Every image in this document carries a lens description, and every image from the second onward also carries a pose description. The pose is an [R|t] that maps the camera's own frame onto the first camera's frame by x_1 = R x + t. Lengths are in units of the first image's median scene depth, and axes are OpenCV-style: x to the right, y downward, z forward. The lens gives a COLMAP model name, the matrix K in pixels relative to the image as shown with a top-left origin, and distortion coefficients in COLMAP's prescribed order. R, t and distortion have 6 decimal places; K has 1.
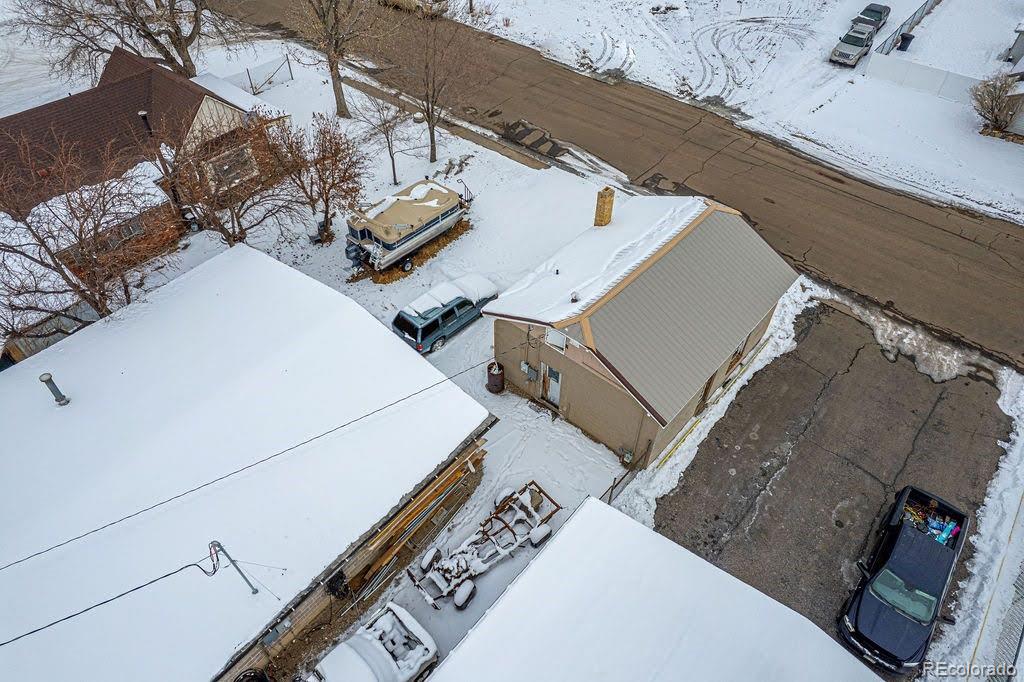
lens RADIAL K [[655.3, 0, 512.6], [0, 655.3, 344.9], [0, 0, 1]] dist [-0.072687, 0.066524]
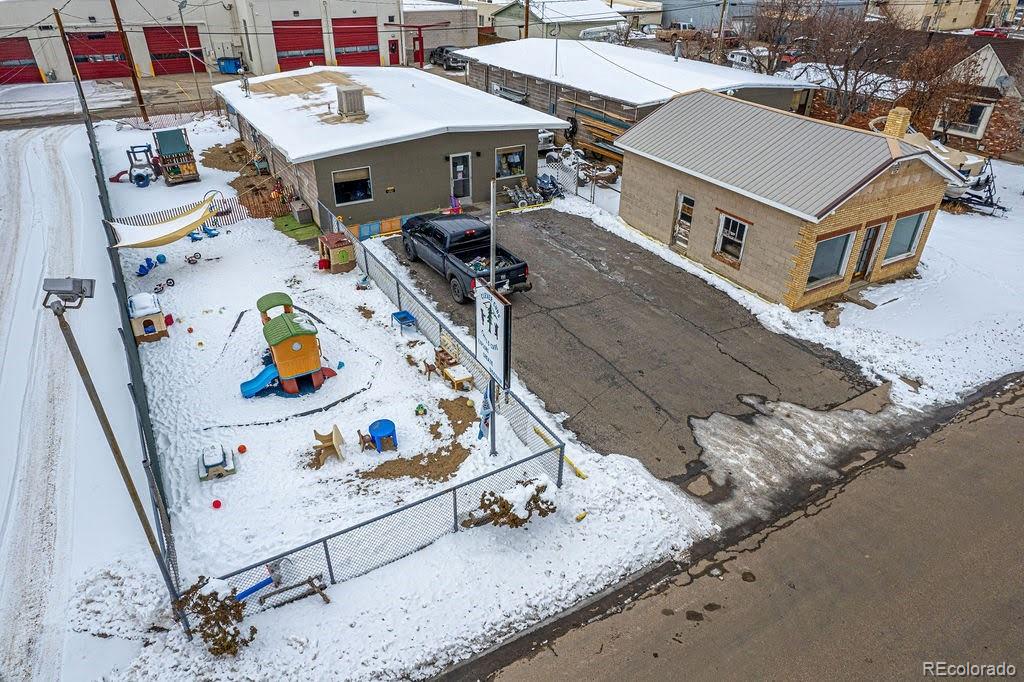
lens RADIAL K [[655.3, 0, 514.7], [0, 655.3, 344.0], [0, 0, 1]] dist [-0.072687, 0.066524]
pose [[-0.323195, 0.480336, -0.815366, 1.198680], [-0.697157, 0.461790, 0.548382, -0.201286], [0.639935, 0.745672, 0.185621, 0.729690]]
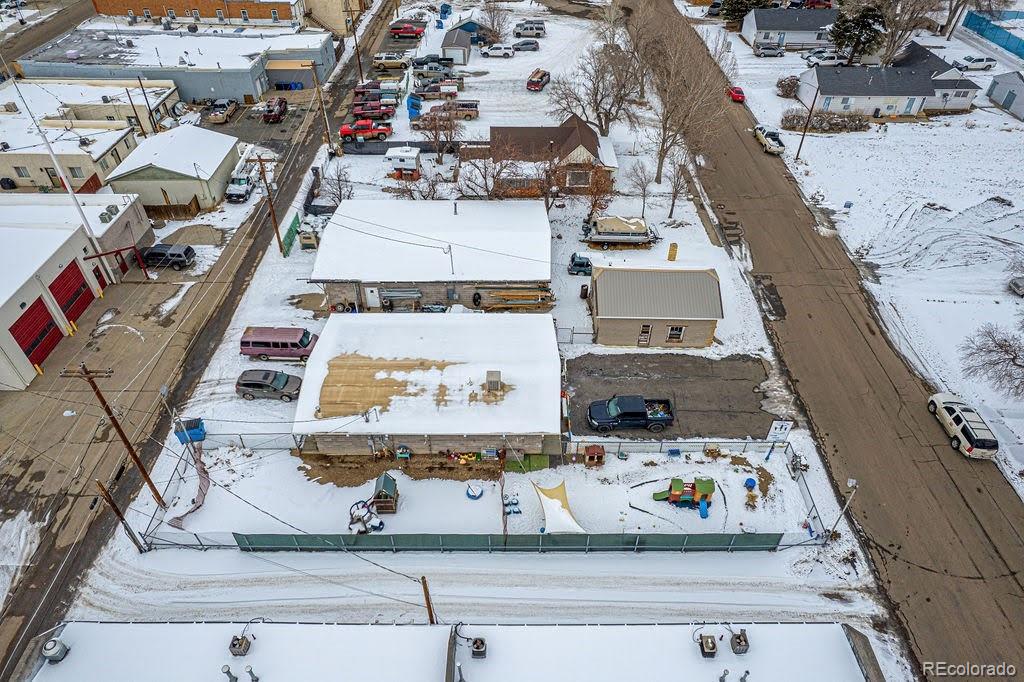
lens RADIAL K [[655.3, 0, 510.1], [0, 655.3, 343.3], [0, 0, 1]] dist [-0.072687, 0.066524]
pose [[0.643715, 0.496680, -0.582185, 1.187589], [-0.550791, 0.828856, 0.098120, 0.115532], [0.531281, 0.257501, 0.807114, -0.905844]]
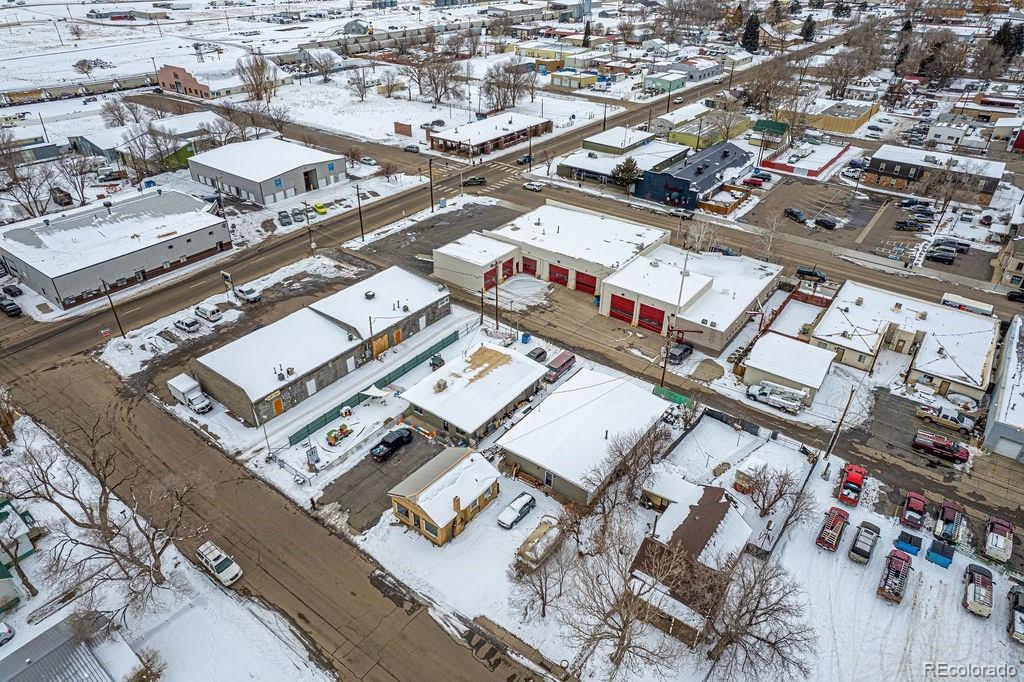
lens RADIAL K [[655.3, 0, 513.6], [0, 655.3, 338.3], [0, 0, 1]] dist [-0.072687, 0.066524]
pose [[-0.997869, 0.013014, -0.063941, 0.074223], [-0.059837, 0.208341, 0.976224, -2.899586], [0.026026, 0.977970, -0.207118, 0.919925]]
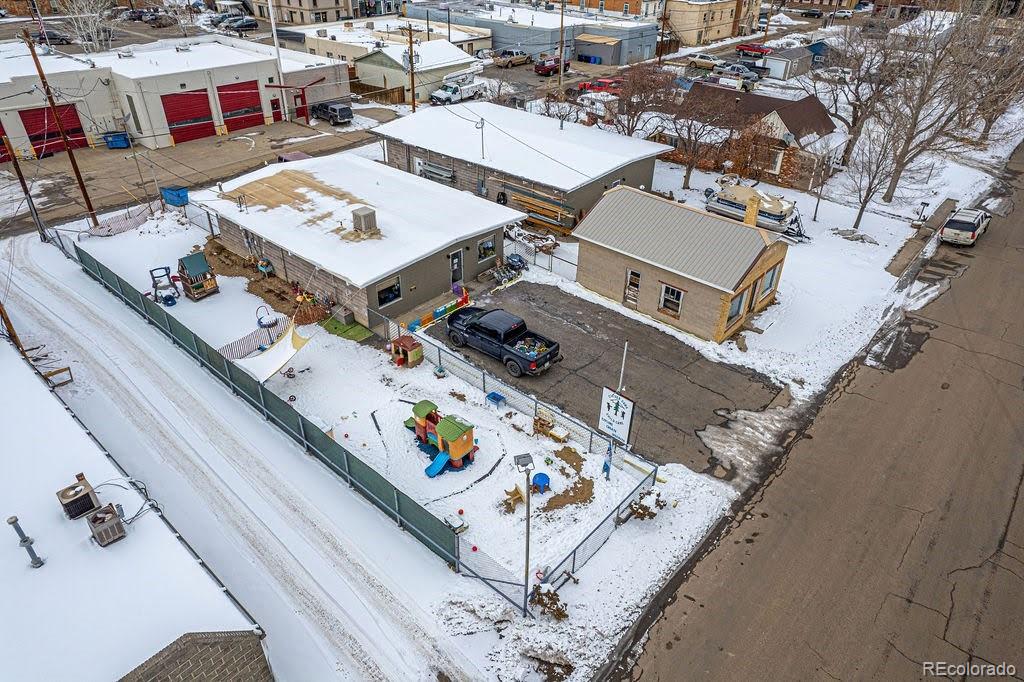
lens RADIAL K [[655.3, 0, 514.3], [0, 655.3, 342.1], [0, 0, 1]] dist [-0.072687, 0.066524]
pose [[-0.017900, 0.538016, -0.842745, 1.488033], [-0.736645, 0.562817, 0.374954, -0.203747], [0.676042, 0.627515, 0.386252, 0.304986]]
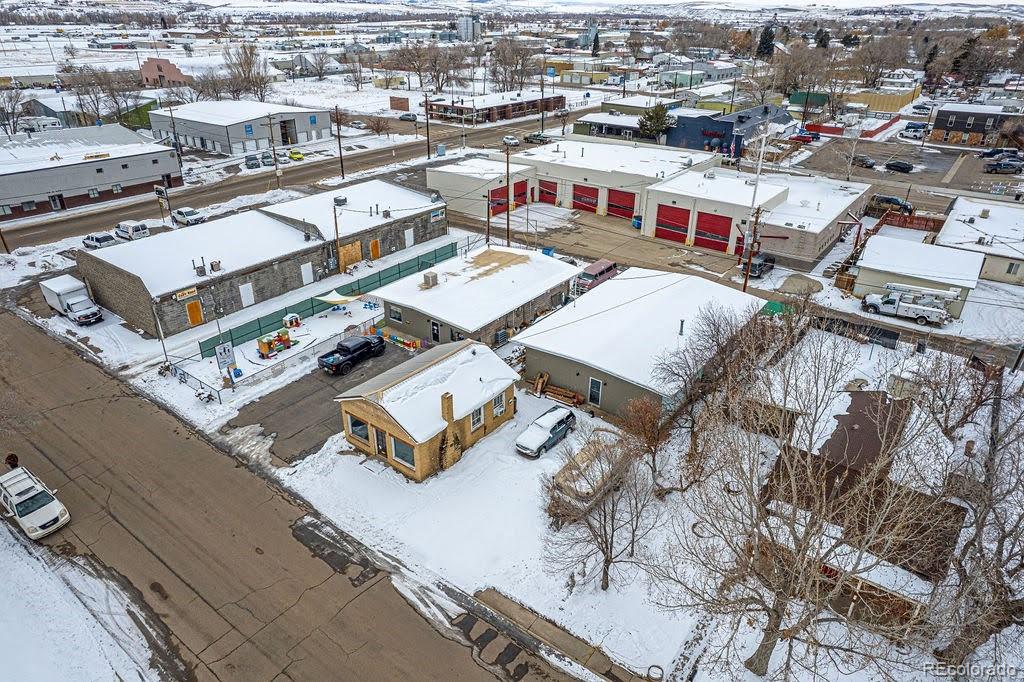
lens RADIAL K [[655.3, 0, 513.0], [0, 655.3, 342.0], [0, 0, 1]] dist [-0.072687, 0.066524]
pose [[-0.998243, 0.009596, -0.058471, 0.077008], [-0.053356, 0.283572, 0.957465, -1.737845], [0.025769, 0.958903, -0.282562, 1.313794]]
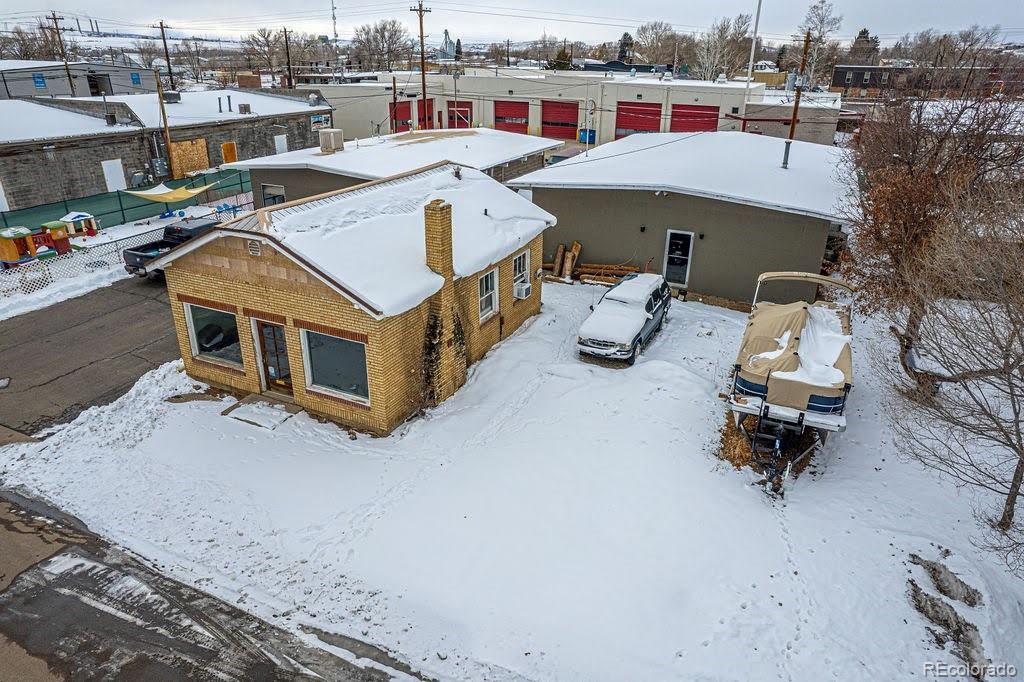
lens RADIAL K [[655.3, 0, 511.8], [0, 655.3, 346.1], [0, 0, 1]] dist [-0.072687, 0.066524]
pose [[-0.964224, 0.089698, -0.249452, 0.240987], [-0.206043, 0.338471, 0.918141, -0.766513], [0.166787, 0.936692, -0.307880, 1.321641]]
